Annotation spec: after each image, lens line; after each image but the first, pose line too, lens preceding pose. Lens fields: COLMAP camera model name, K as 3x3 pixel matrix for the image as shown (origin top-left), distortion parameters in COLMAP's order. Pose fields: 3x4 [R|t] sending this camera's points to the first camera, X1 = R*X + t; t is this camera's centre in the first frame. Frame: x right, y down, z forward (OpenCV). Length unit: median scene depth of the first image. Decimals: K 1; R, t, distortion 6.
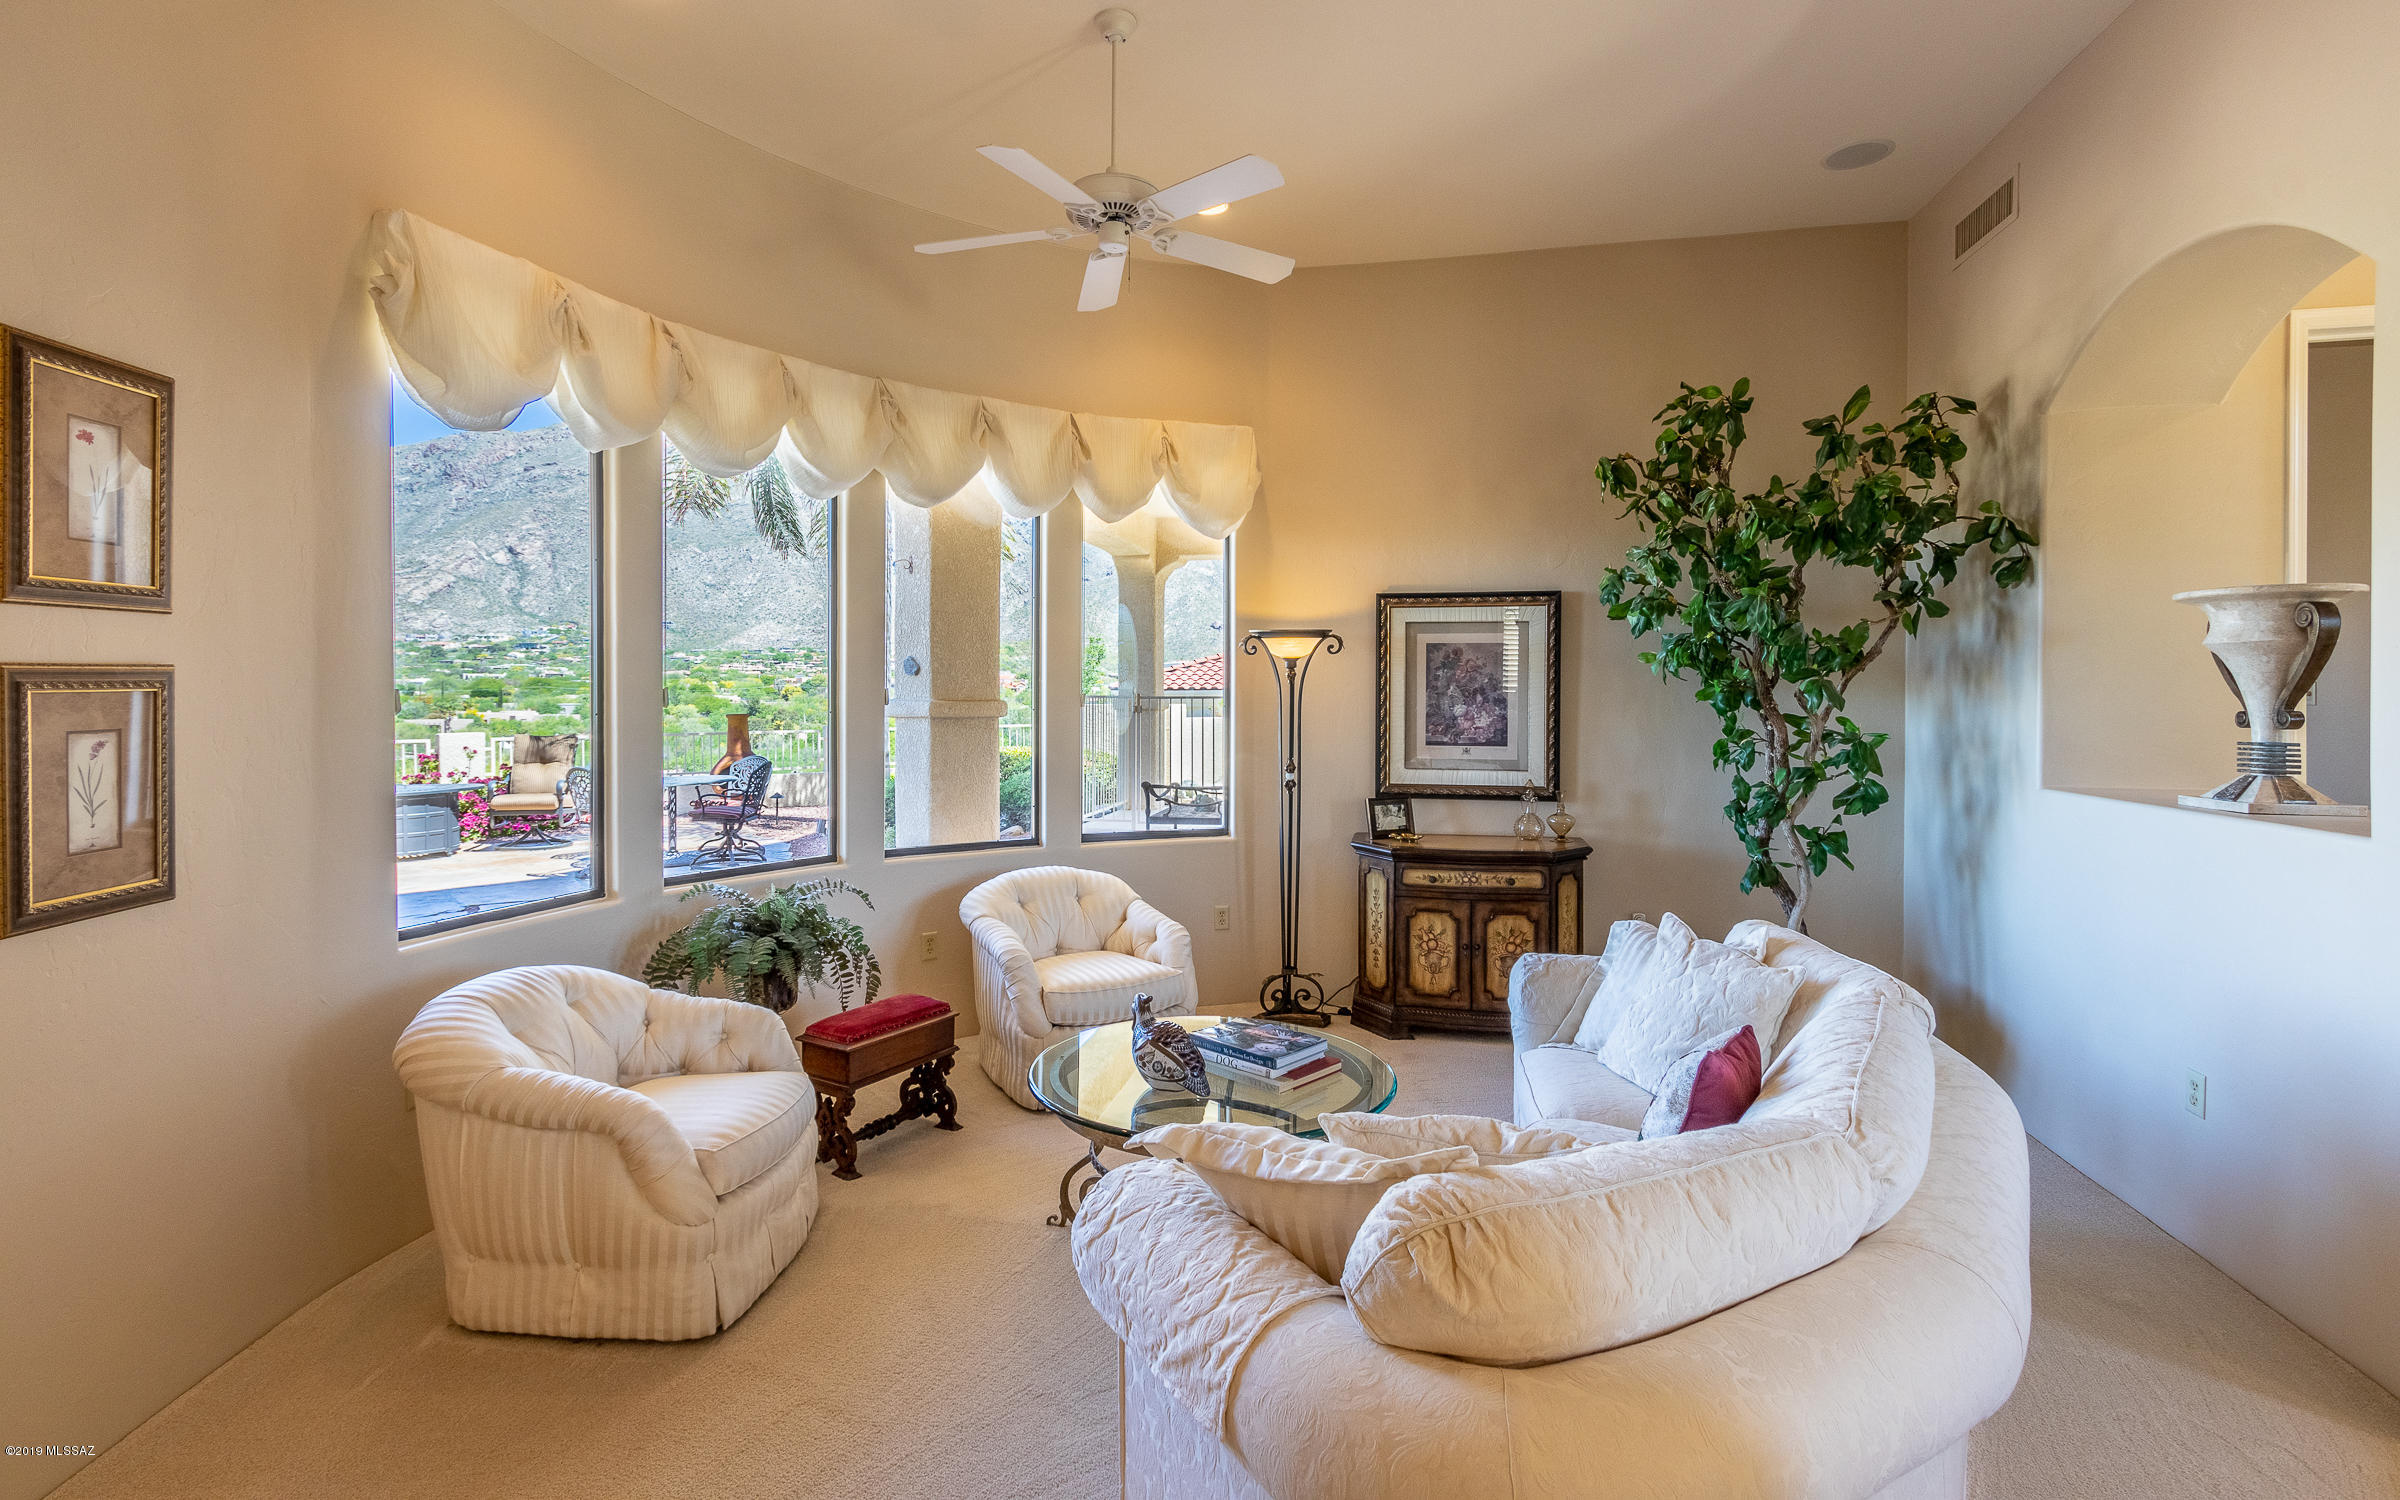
lens RADIAL K [[1104.2, 0, 1170.5], [0, 1104.2, 696.9], [0, 0, 1]] dist [-0.001838, -0.000106]
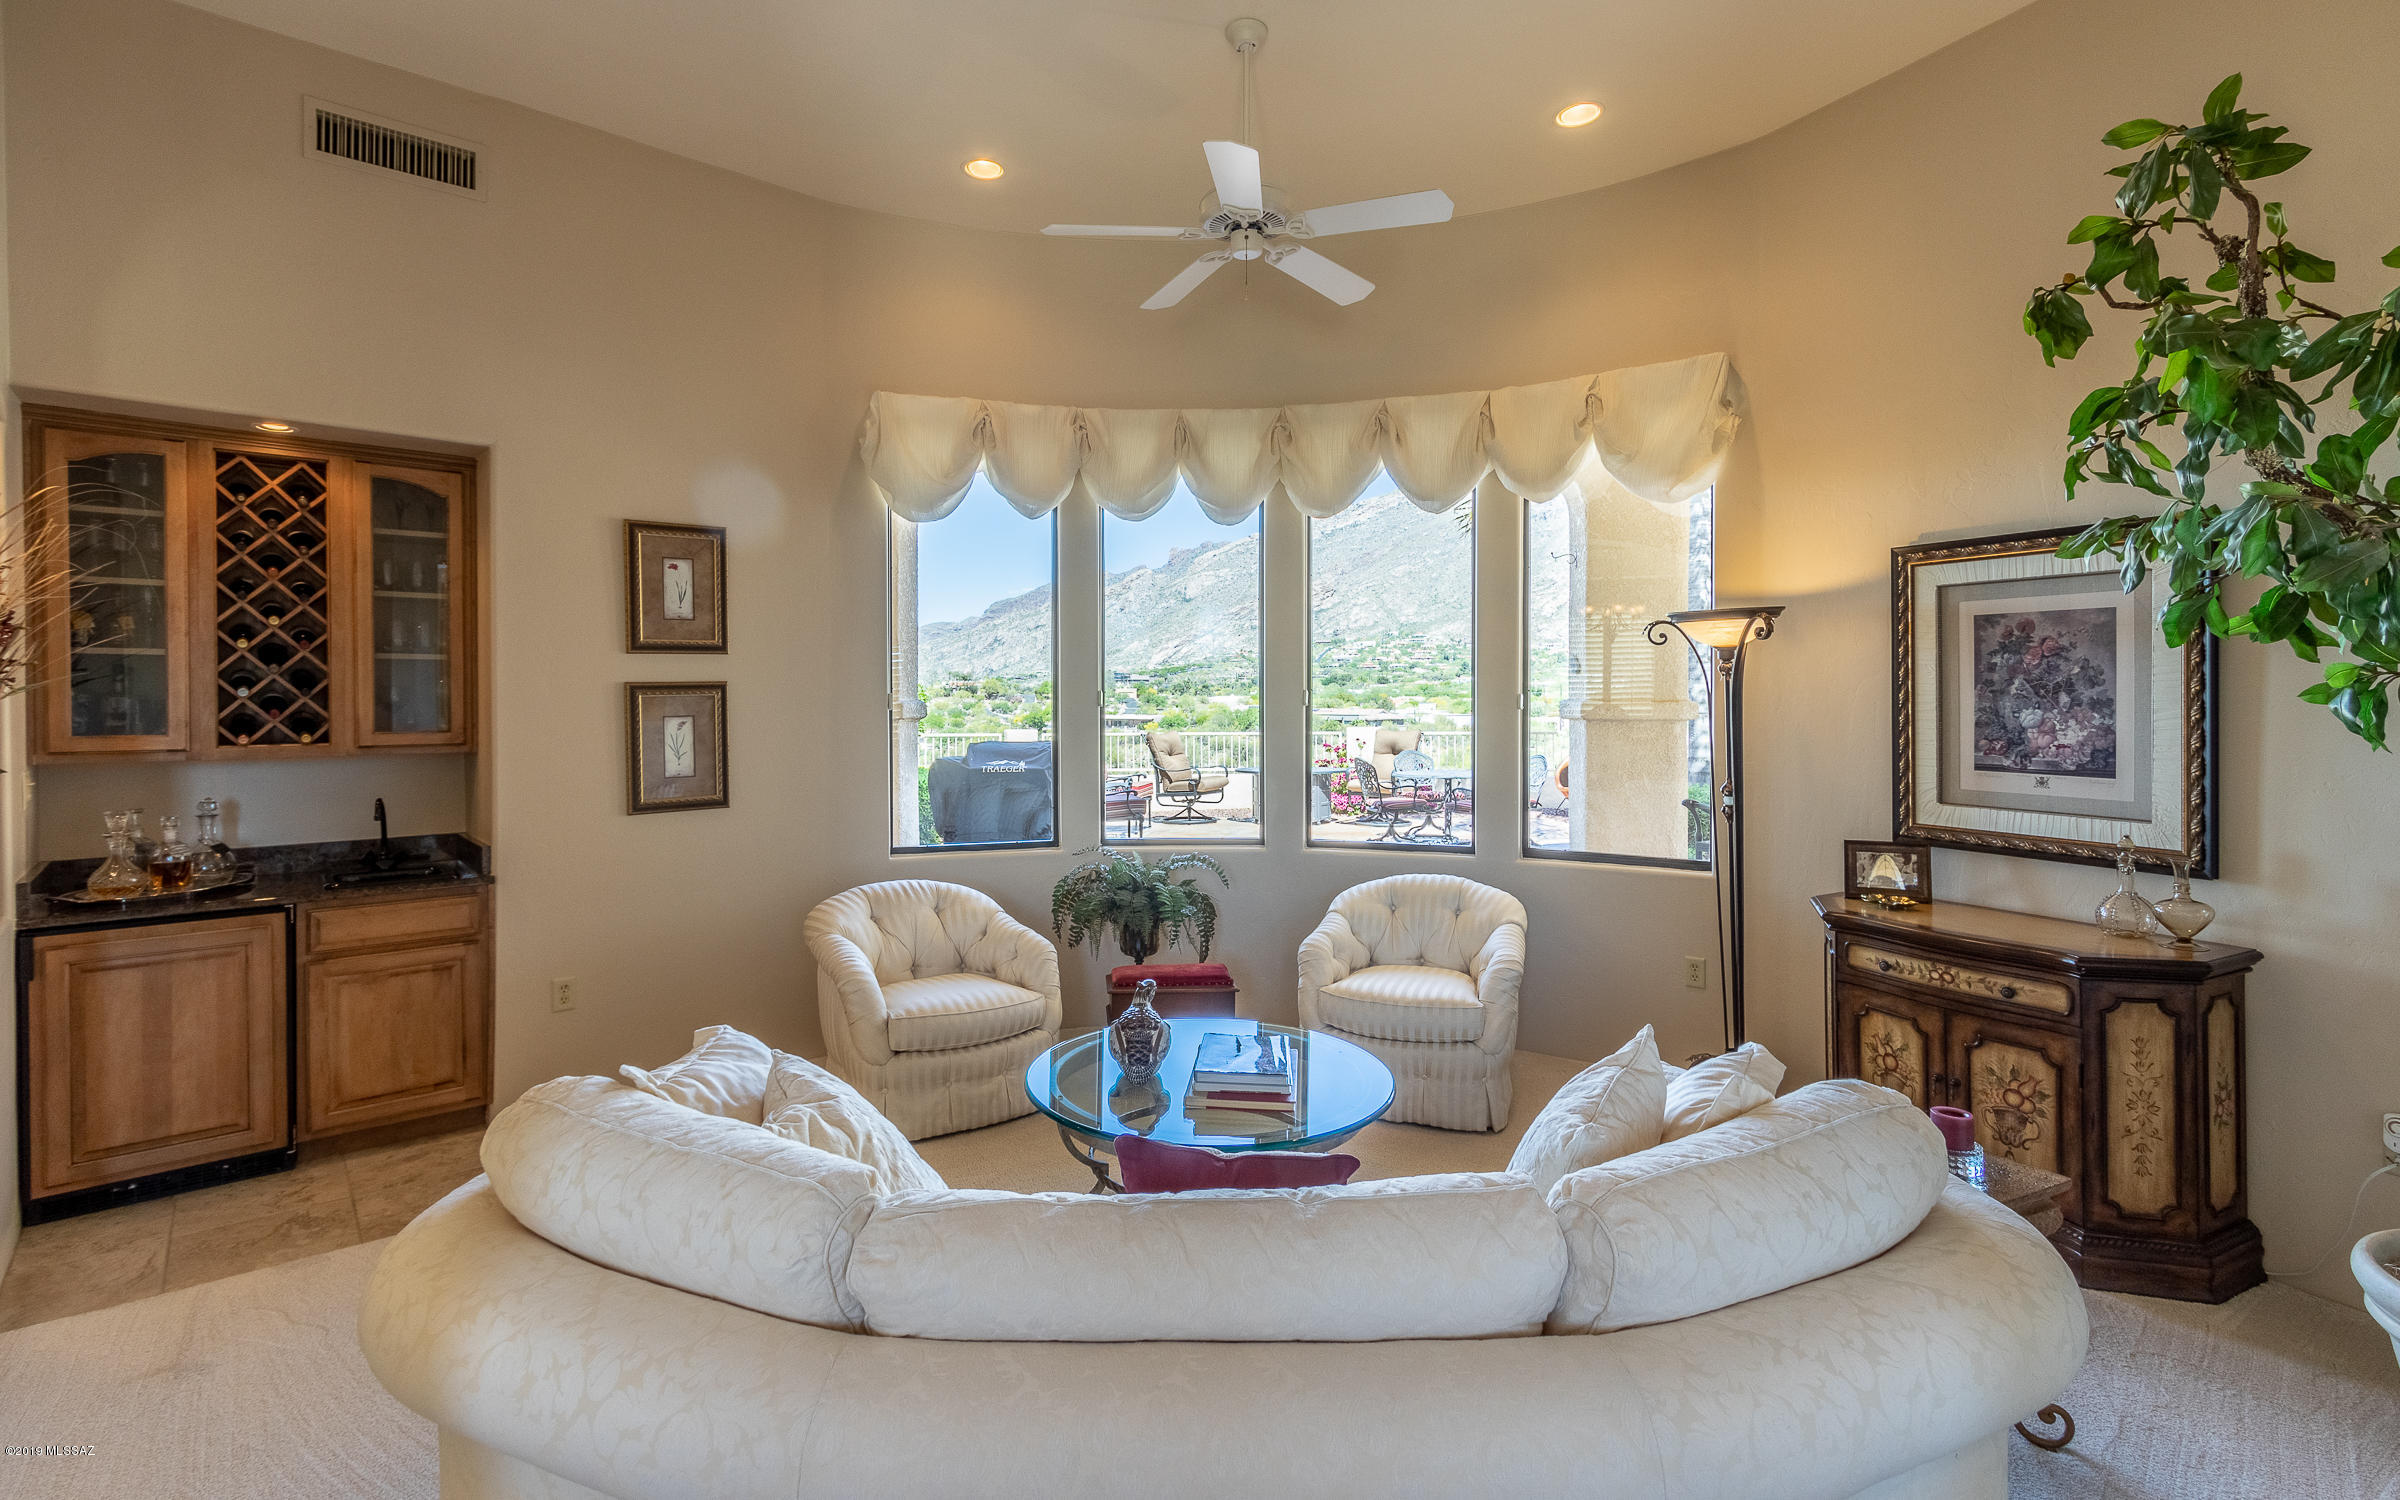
lens RADIAL K [[1104.2, 0, 1170.5], [0, 1104.2, 696.9], [0, 0, 1]] dist [-0.001838, -0.000106]
pose [[0.598327, -0.001623, -0.801250, 0.485981], [0.001369, 0.999999, -0.001003, 0.000105], [0.801251, -0.000497, 0.598329, 0.227884]]
